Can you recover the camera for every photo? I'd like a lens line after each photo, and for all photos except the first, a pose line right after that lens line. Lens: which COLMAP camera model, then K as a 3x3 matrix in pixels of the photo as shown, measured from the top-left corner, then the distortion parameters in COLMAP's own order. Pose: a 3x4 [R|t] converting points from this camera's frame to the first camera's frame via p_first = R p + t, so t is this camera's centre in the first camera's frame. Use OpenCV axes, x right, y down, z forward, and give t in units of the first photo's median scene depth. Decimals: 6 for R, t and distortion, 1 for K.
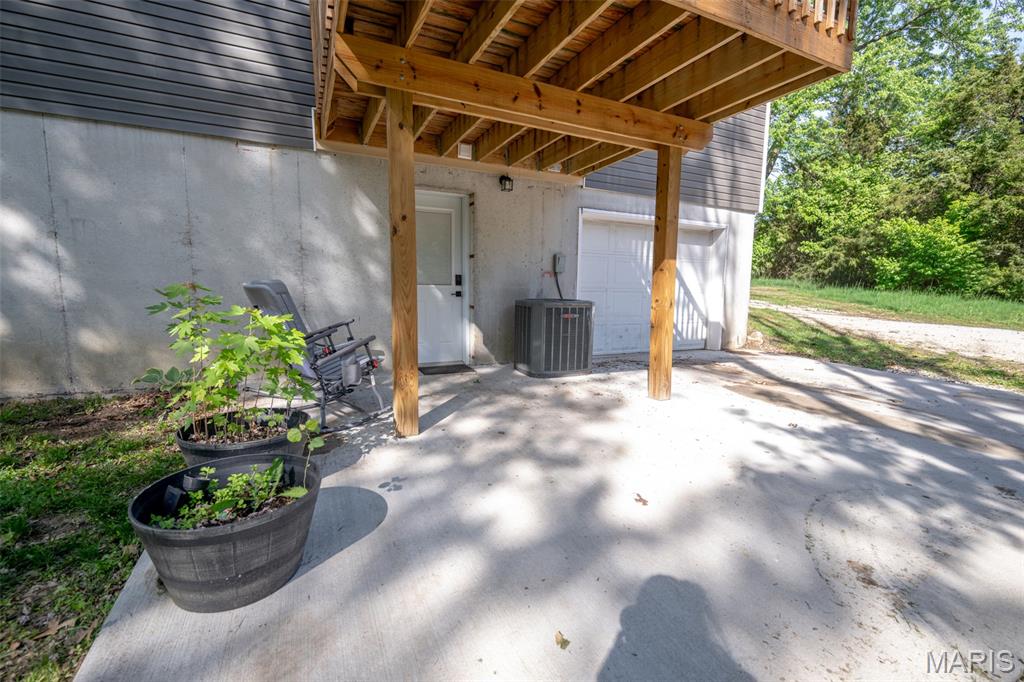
lens RADIAL K [[451.1, 0, 516.0], [0, 451.1, 343.3], [0, 0, 1]] dist [0.001465, -0.000934]
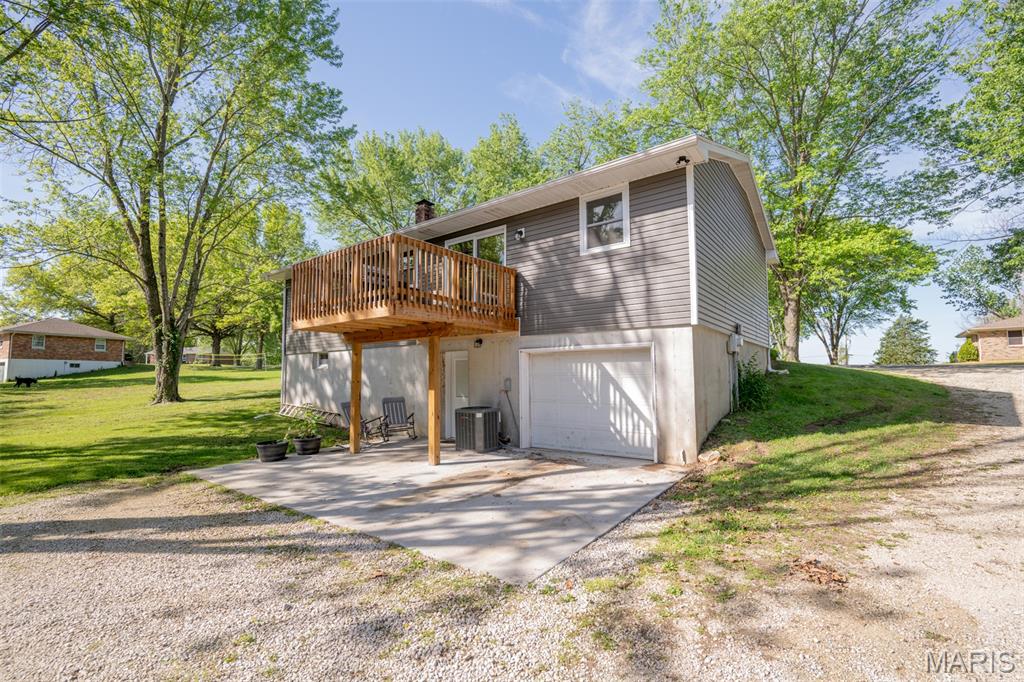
lens RADIAL K [[451.1, 0, 516.0], [0, 451.1, 343.3], [0, 0, 1]] dist [0.001465, -0.000934]
pose [[0.456750, -0.100586, -0.883890, 1.617988], [-0.093358, 0.982681, -0.160071, -0.066560], [0.884683, 0.155631, 0.439449, 0.294395]]
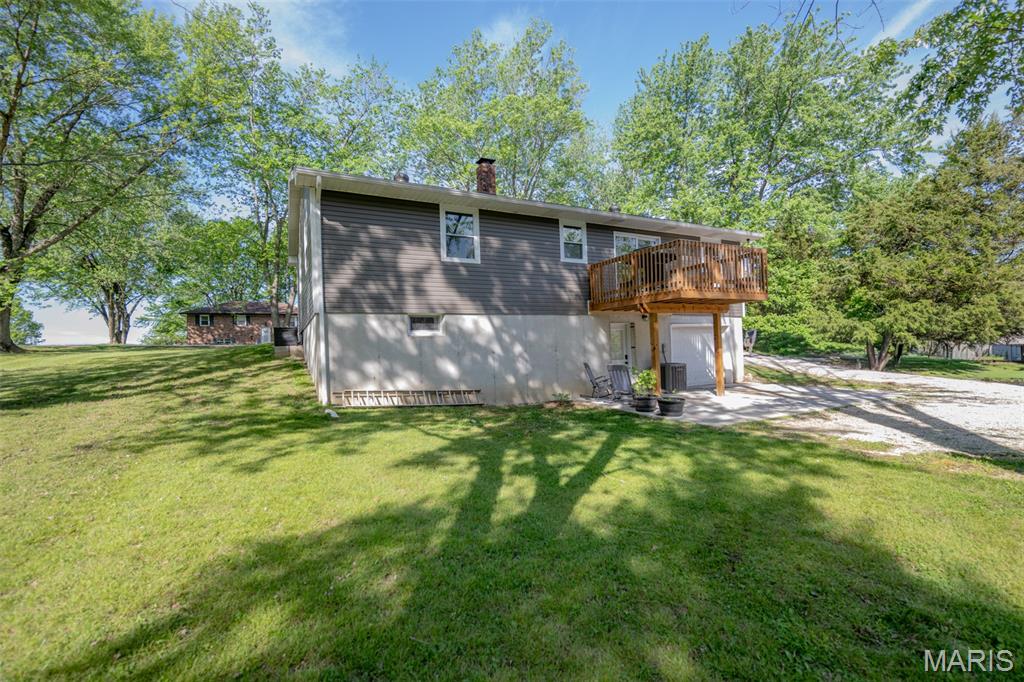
lens RADIAL K [[451.1, 0, 516.0], [0, 451.1, 343.3], [0, 0, 1]] dist [0.001465, -0.000934]
pose [[0.998363, -0.045198, 0.035039, -0.784849], [0.049333, 0.990558, -0.127907, 0.064486], [-0.028927, 0.129426, 0.991167, -1.359075]]
